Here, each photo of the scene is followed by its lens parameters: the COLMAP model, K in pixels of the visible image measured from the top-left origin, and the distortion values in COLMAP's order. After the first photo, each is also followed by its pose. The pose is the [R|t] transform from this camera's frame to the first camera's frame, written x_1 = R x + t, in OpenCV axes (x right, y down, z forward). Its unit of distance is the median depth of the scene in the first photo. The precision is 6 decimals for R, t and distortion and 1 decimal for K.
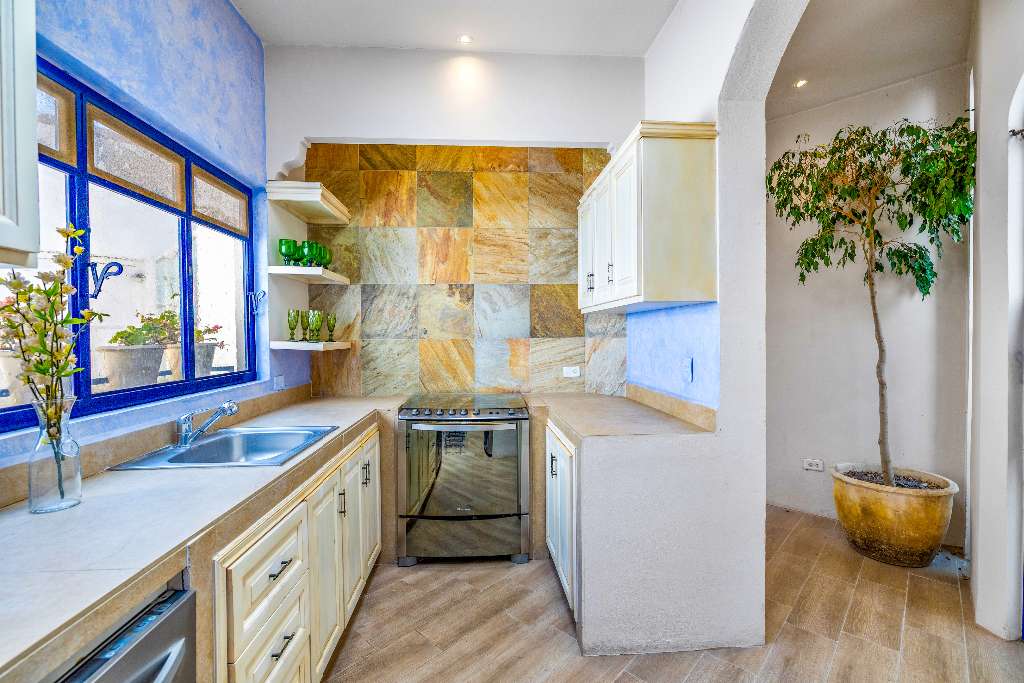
lens RADIAL K [[453.0, 0, 511.0], [0, 453.0, 333.7], [0, 0, 1]] dist [0.000461, -0.000034]
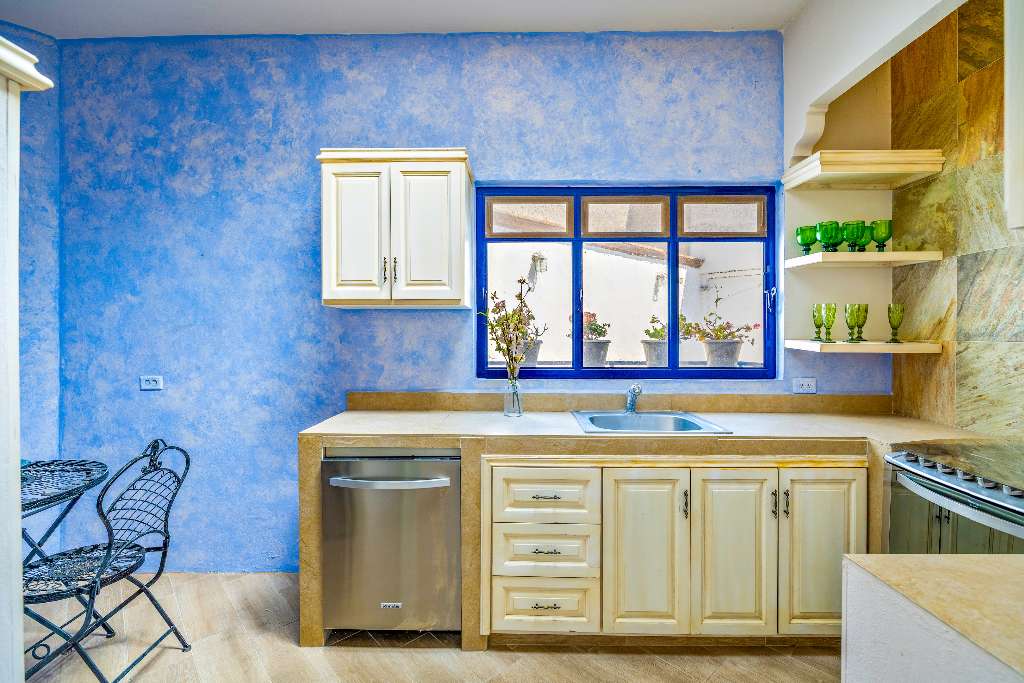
lens RADIAL K [[453.0, 0, 511.0], [0, 453.0, 333.7], [0, 0, 1]] dist [0.000461, -0.000034]
pose [[-0.078532, 0.008428, -0.996876, 0.379167], [0.000519, 0.999964, 0.008413, -0.003454], [0.996911, 0.000144, -0.078533, 0.412705]]
